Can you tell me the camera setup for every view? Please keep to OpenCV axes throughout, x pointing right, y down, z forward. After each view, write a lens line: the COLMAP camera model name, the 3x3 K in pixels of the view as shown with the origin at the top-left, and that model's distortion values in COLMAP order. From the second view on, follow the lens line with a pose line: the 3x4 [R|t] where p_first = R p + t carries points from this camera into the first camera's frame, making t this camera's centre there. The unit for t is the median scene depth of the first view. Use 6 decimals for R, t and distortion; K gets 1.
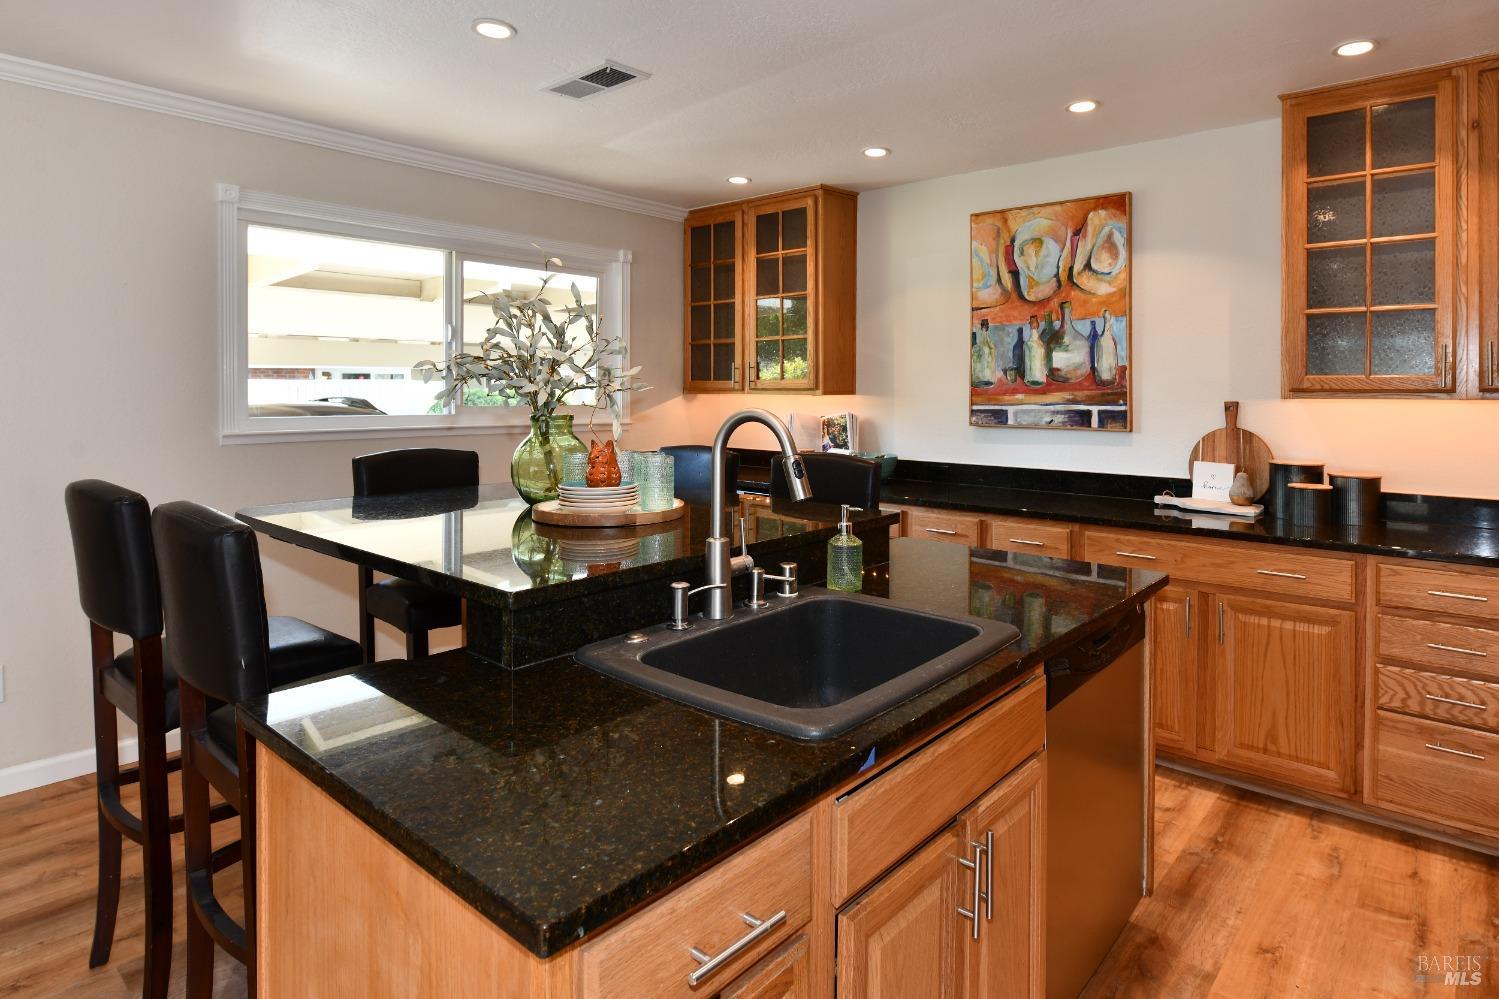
lens RADIAL K [[830.0, 0, 780.1], [0, 830.0, 392.1], [0, 0, 1]] dist [-0.007781, -0.001881]
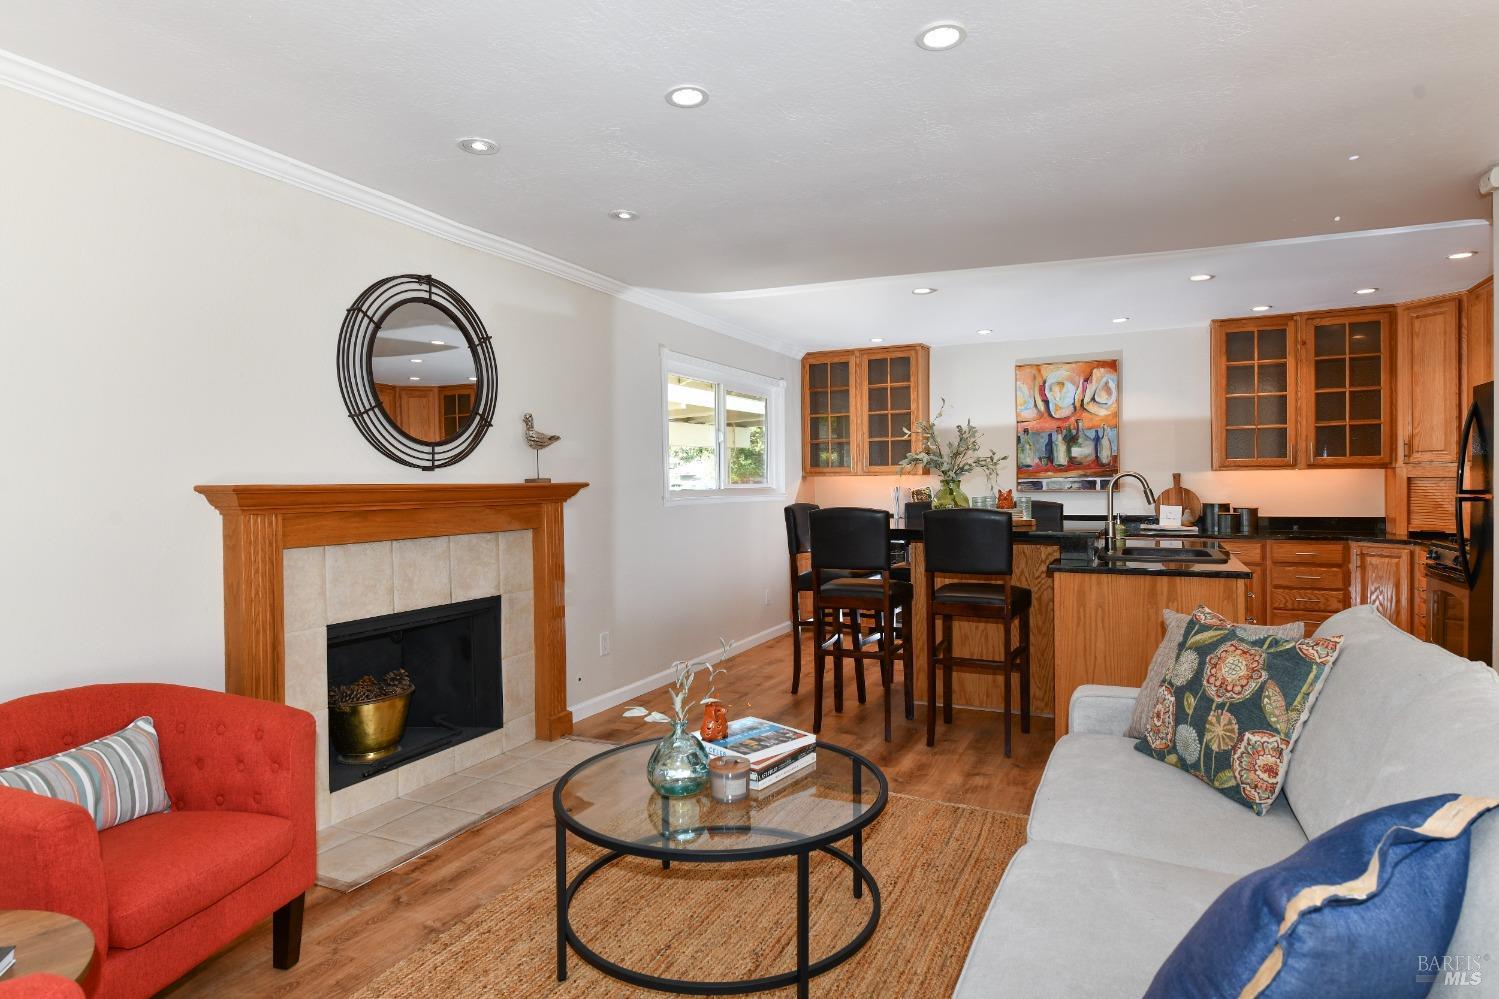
lens RADIAL K [[800.5, 0, 749.9], [0, 800.5, 491.5], [0, 0, 1]] dist [0.004771, 0.000410]
pose [[0.969267, -0.014939, 0.245556, -0.772901], [0.013571, 0.999882, 0.007264, 0.023843], [-0.245635, -0.003709, 0.969355, -0.490707]]
